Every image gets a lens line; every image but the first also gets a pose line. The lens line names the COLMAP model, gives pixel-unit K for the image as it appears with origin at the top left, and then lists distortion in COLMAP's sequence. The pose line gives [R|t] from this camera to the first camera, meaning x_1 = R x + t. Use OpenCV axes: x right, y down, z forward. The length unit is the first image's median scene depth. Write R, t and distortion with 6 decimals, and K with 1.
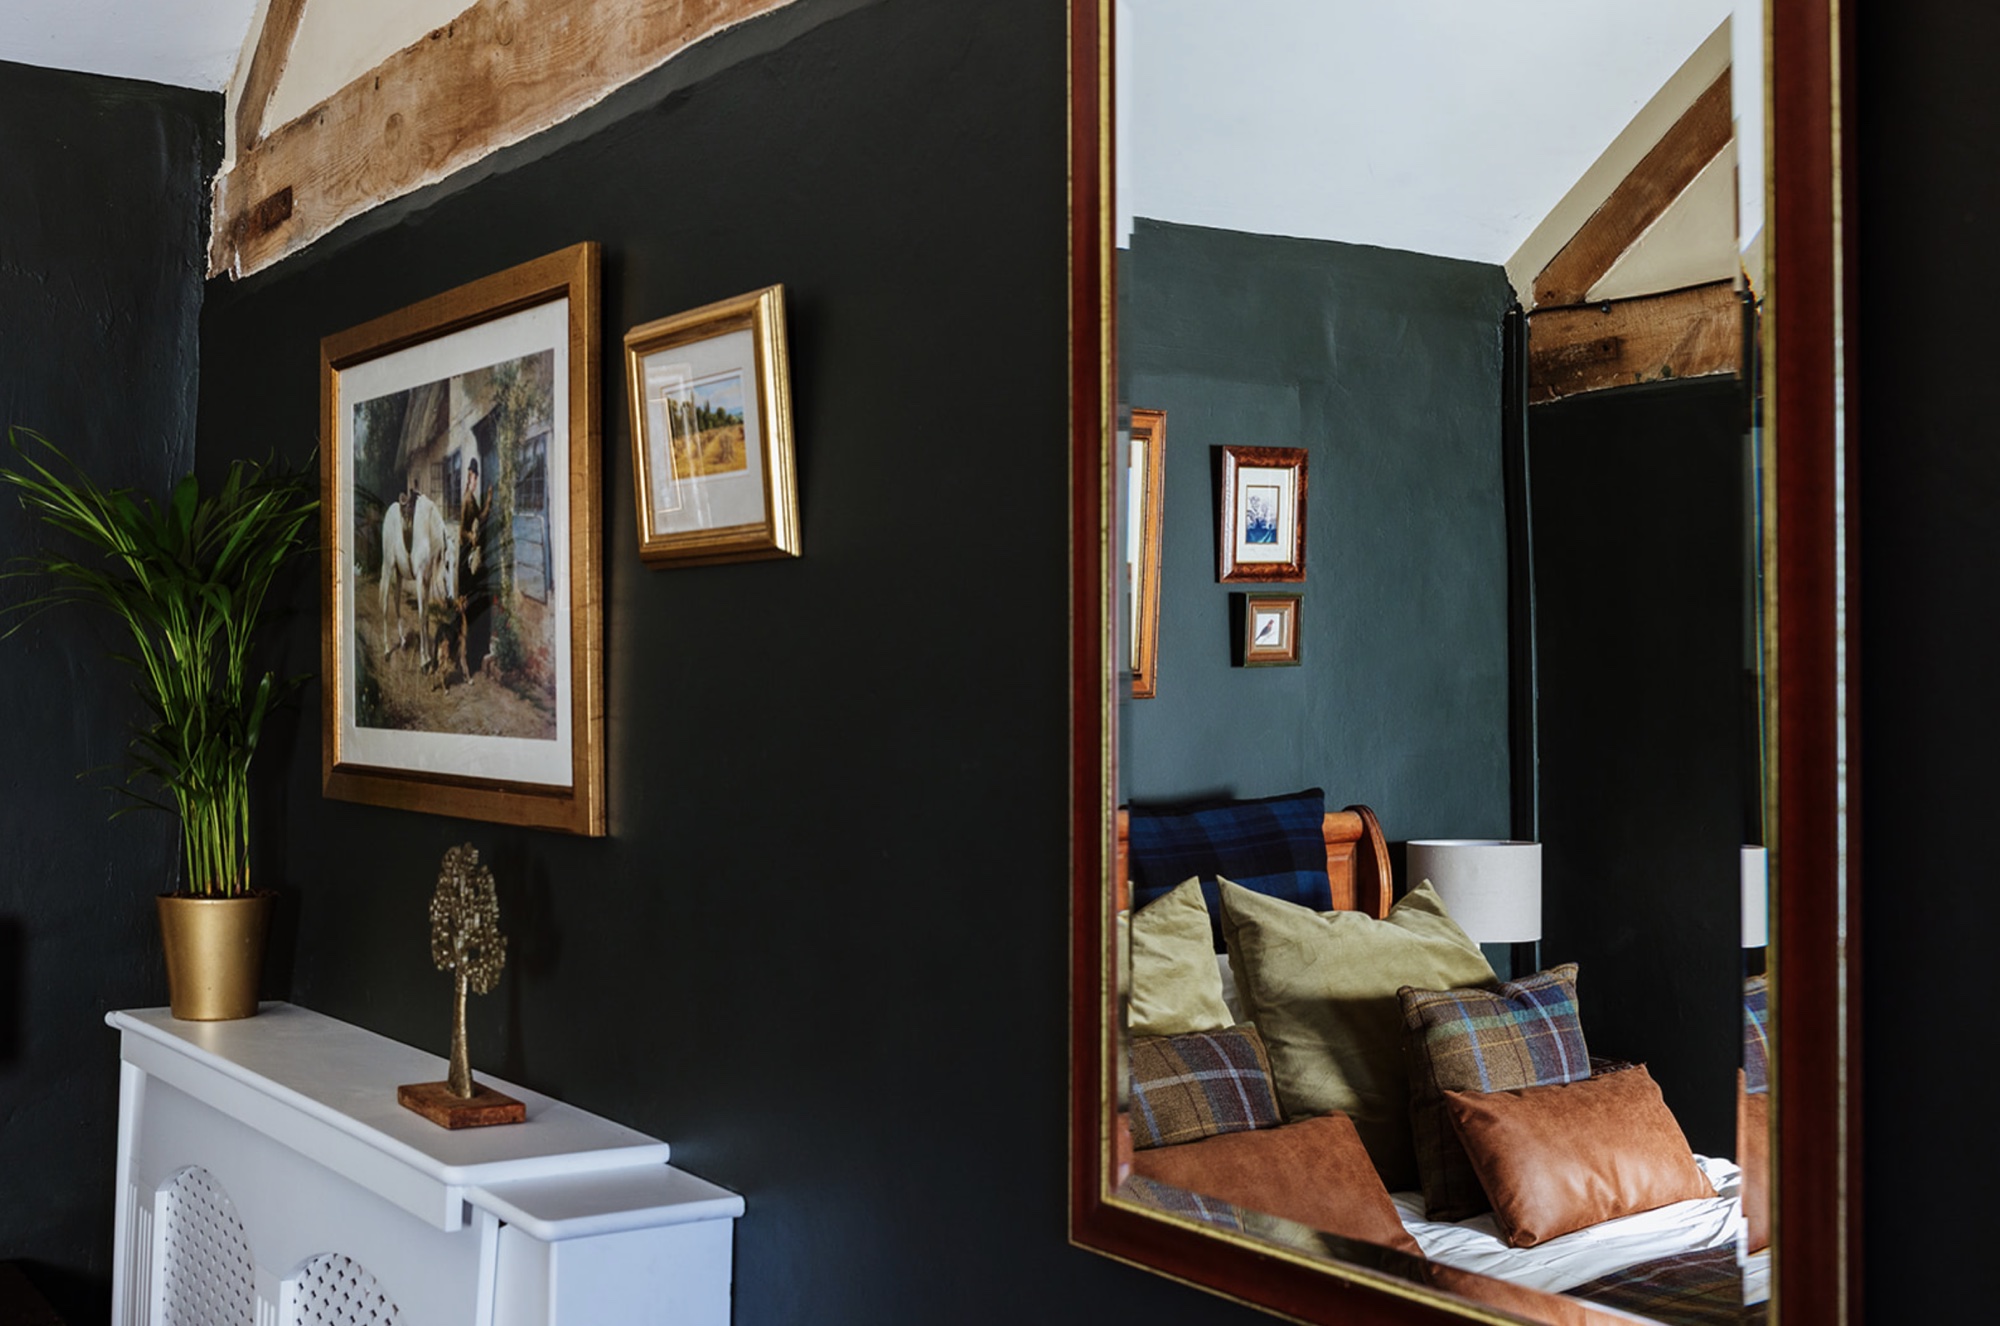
lens RADIAL K [[2363.8, 0, 1000.0], [0, 2363.8, 663.0], [0, 0, 1]] dist [-0.002801, -0.011989]
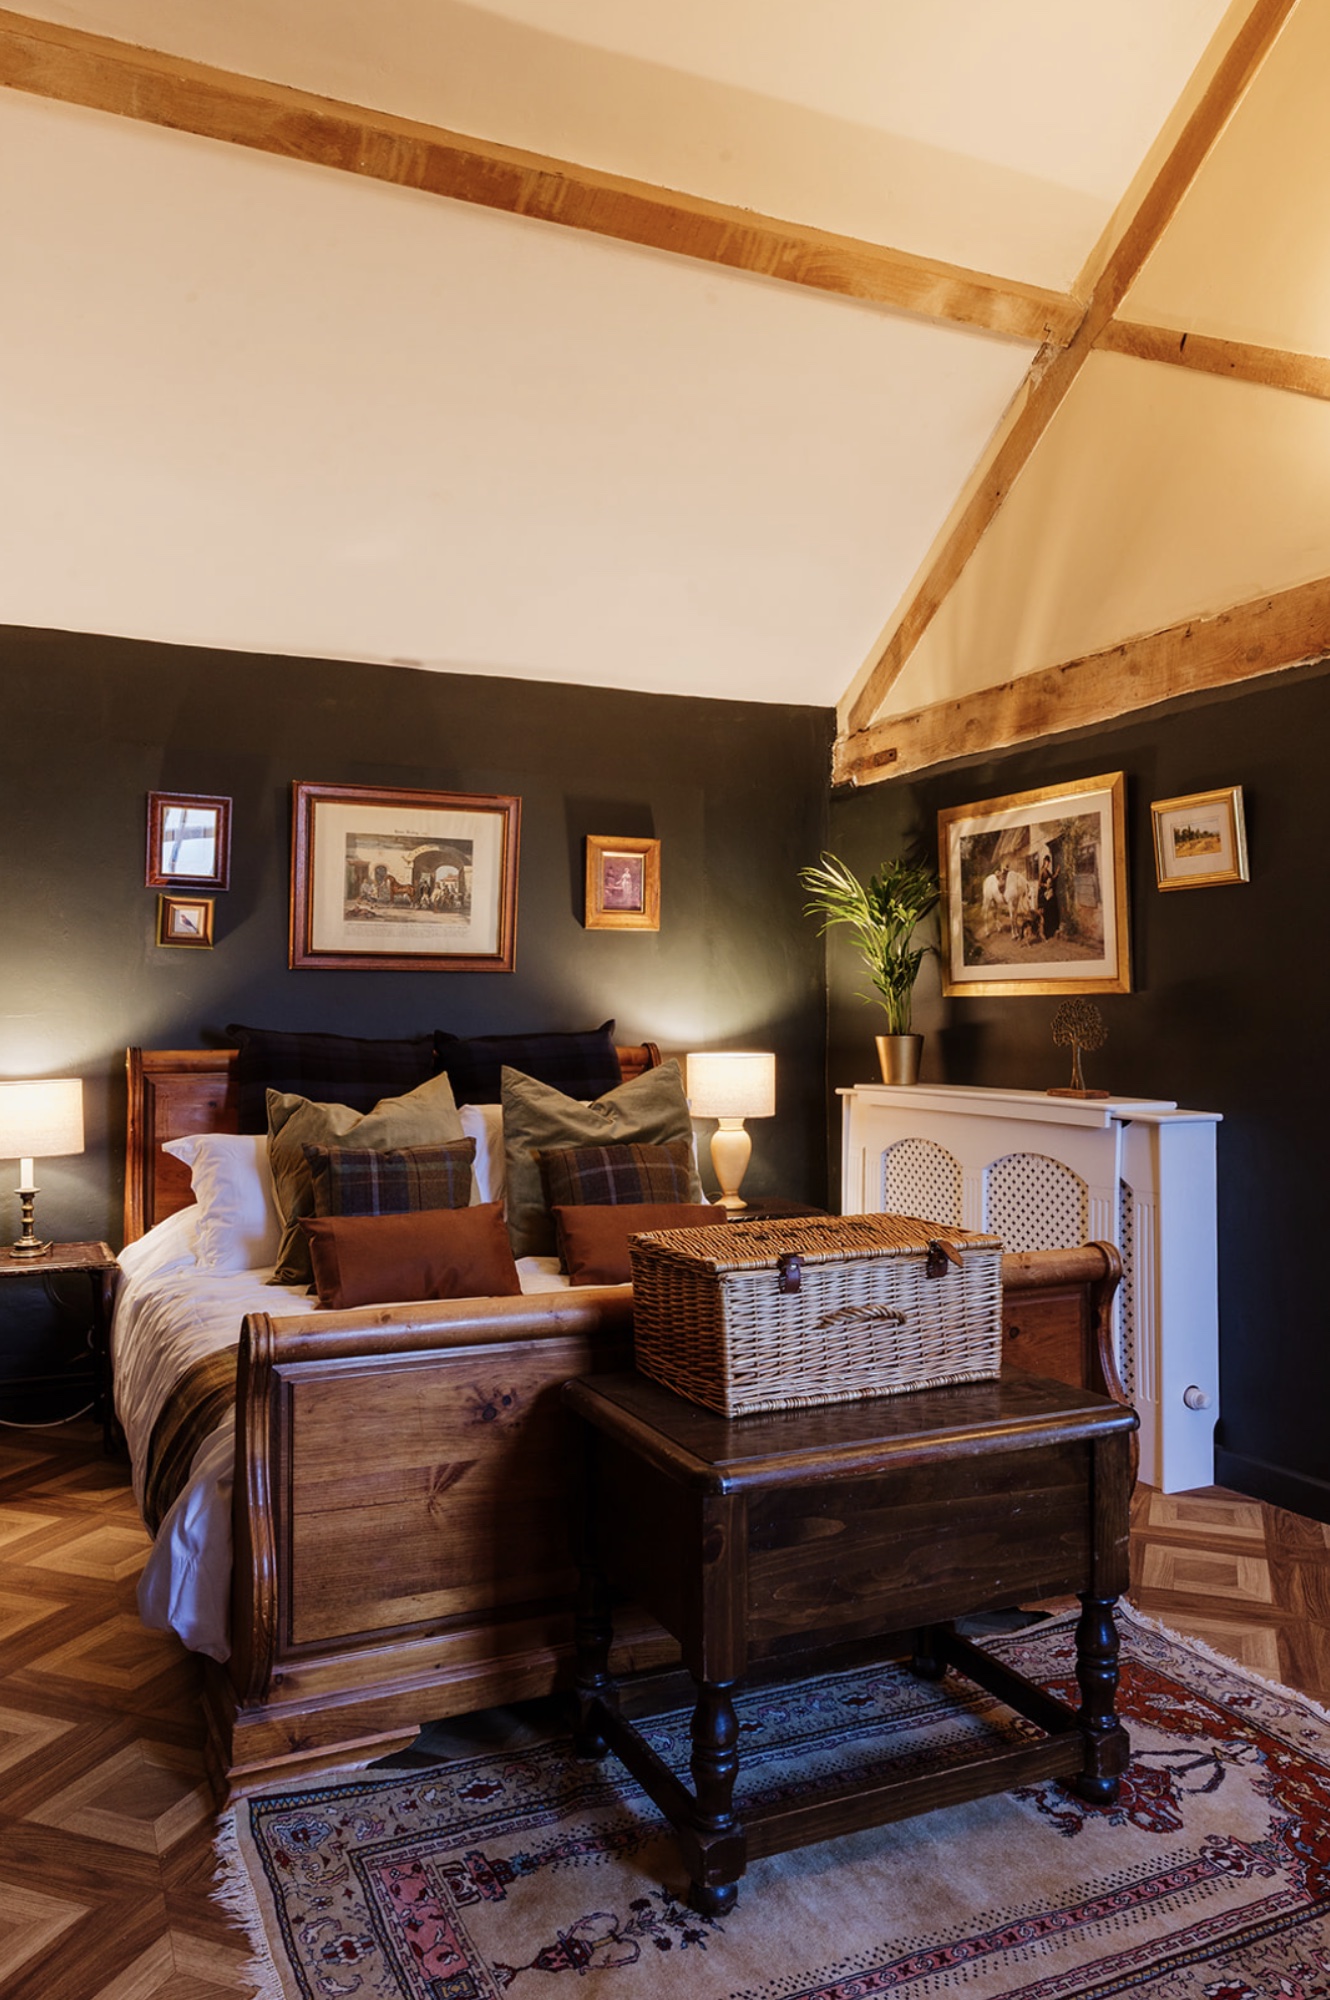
lens RADIAL K [[1416.5, 0, 656.4], [0, 1416.5, 1036.6], [0, 0, 1]] dist [-0.002588, 0.003373]
pose [[0.986373, -0.025262, -0.162574, -0.390468], [0.031565, 0.998842, 0.036304, 0.041478], [0.161468, -0.040941, 0.986028, -0.598644]]
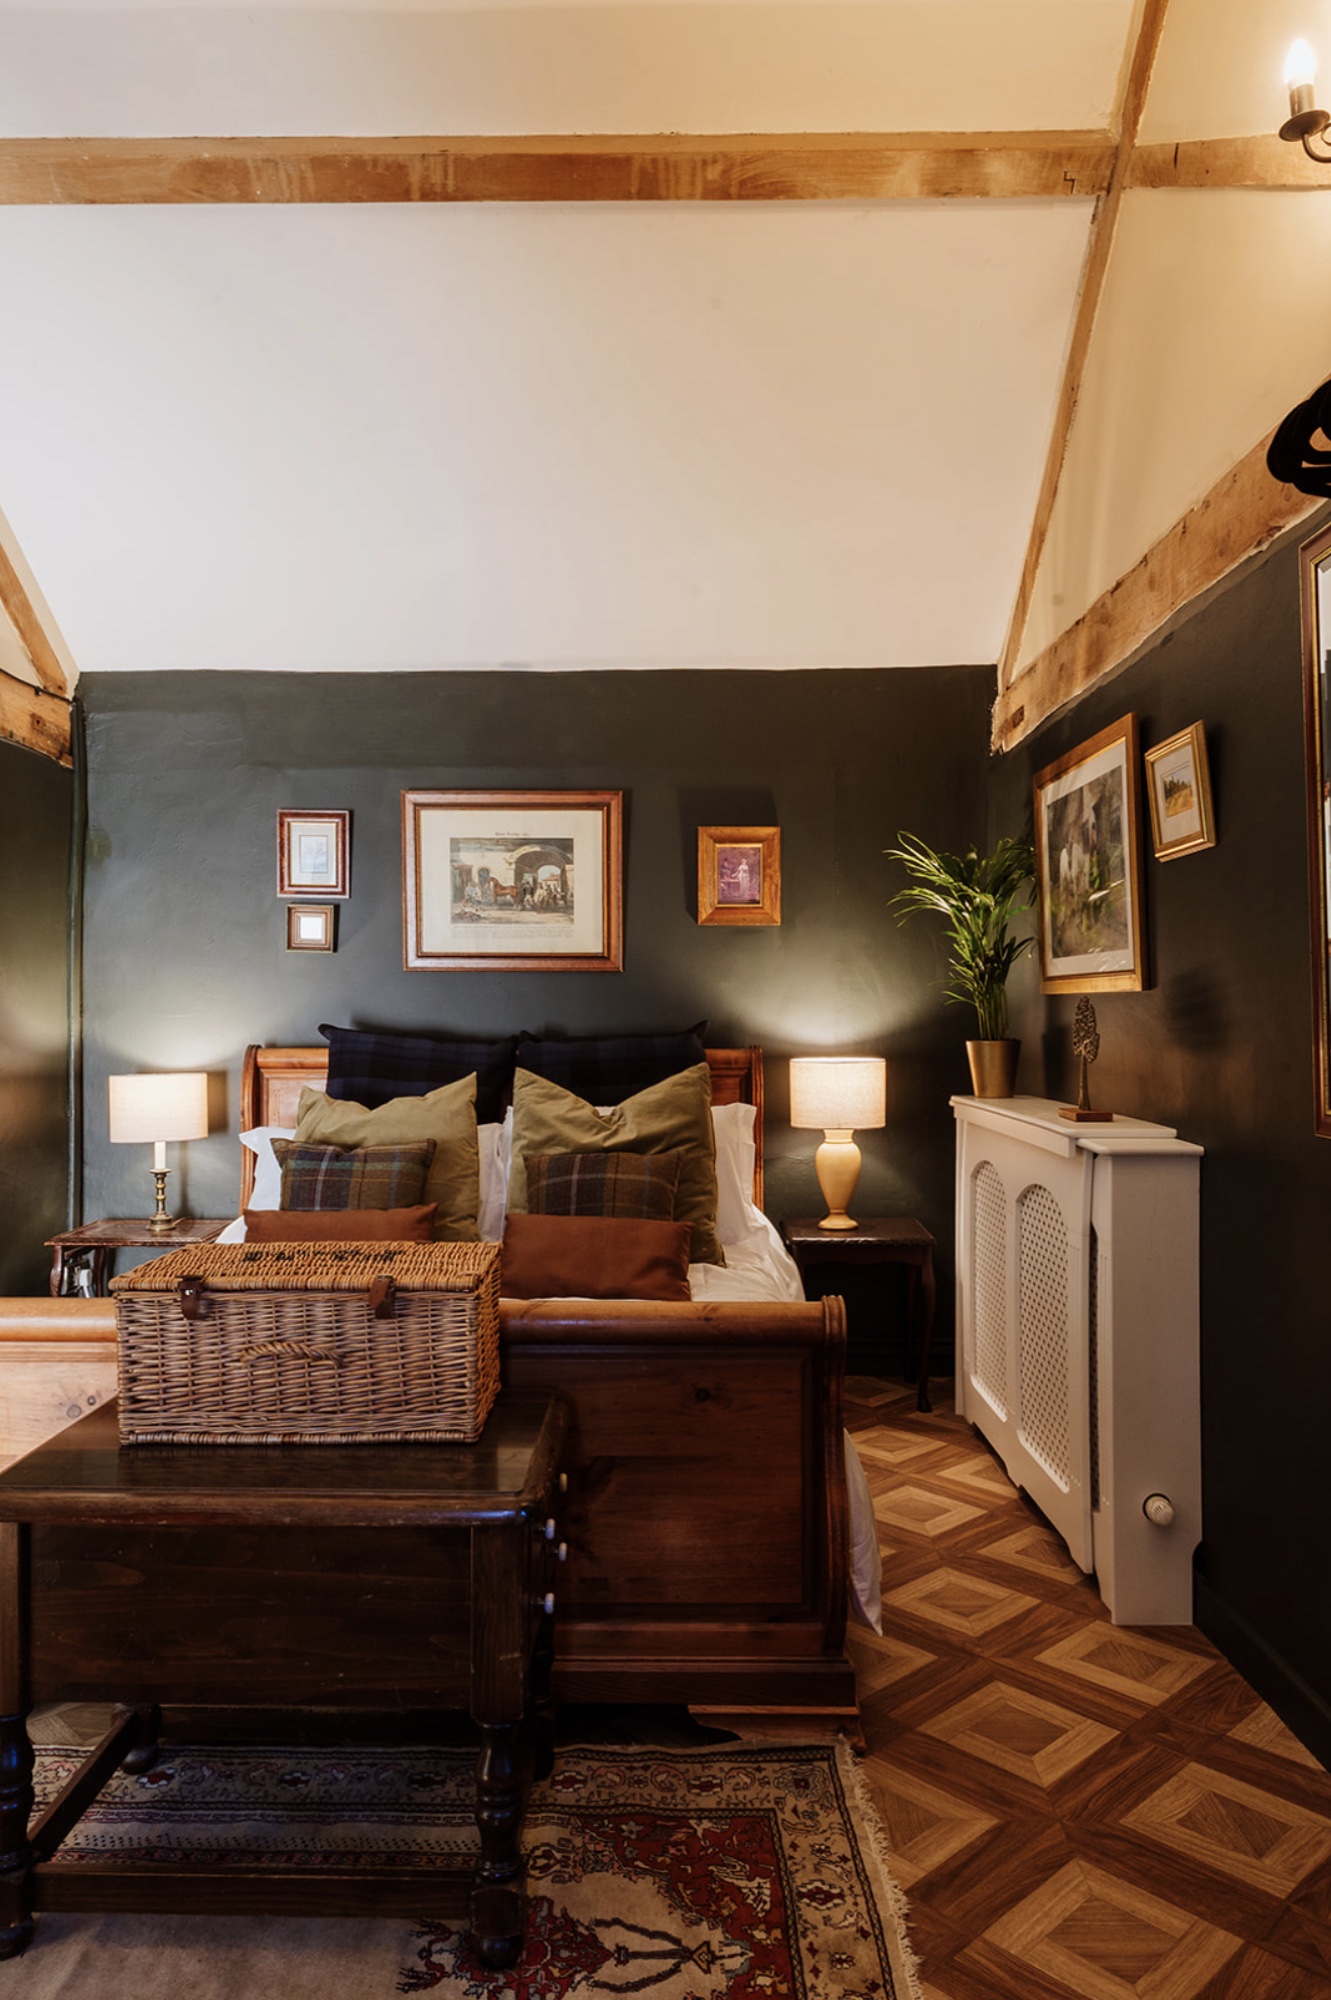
lens RADIAL K [[1416.5, 0, 656.9], [0, 1416.5, 1036.6], [0, 0, 1]] dist [-0.002588, 0.003373]
pose [[0.821011, -0.016861, -0.570663, 0.174639], [0.036625, 0.999060, 0.023174, 0.060845], [0.569736, -0.039927, 0.820857, -0.269992]]
